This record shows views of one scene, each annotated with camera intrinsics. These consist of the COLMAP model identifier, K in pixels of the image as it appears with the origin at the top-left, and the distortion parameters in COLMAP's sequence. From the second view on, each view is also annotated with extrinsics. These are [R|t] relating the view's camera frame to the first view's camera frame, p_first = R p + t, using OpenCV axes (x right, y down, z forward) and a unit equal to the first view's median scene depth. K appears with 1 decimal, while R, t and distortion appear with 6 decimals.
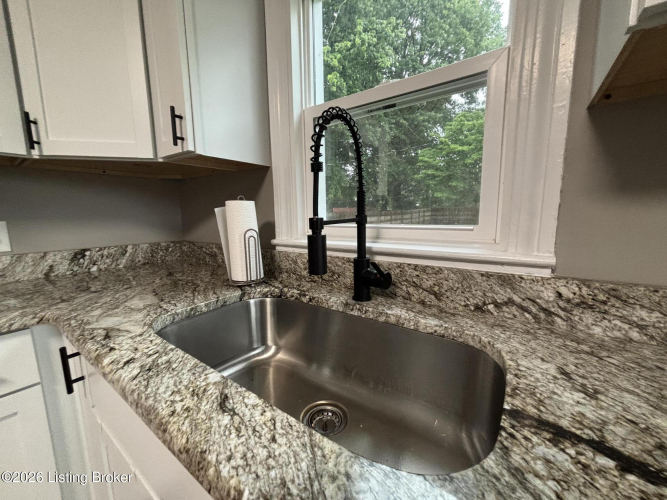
lens RADIAL K [[268.8, 0, 331.9], [0, 268.8, 251.8], [0, 0, 1]] dist [0.003234, 0.000432]
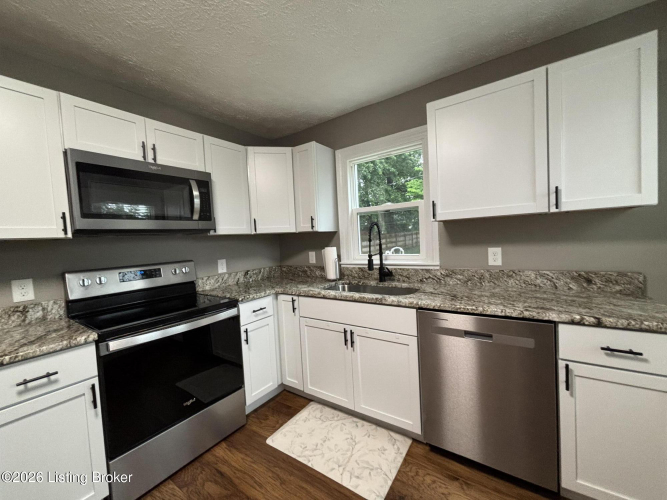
lens RADIAL K [[268.8, 0, 334.6], [0, 268.8, 249.0], [0, 0, 1]] dist [0.003234, 0.000432]
pose [[0.998836, -0.040924, 0.025525, -0.408626], [0.043241, 0.994243, -0.098039, 0.085169], [-0.021366, 0.099028, 0.994855, -1.659220]]
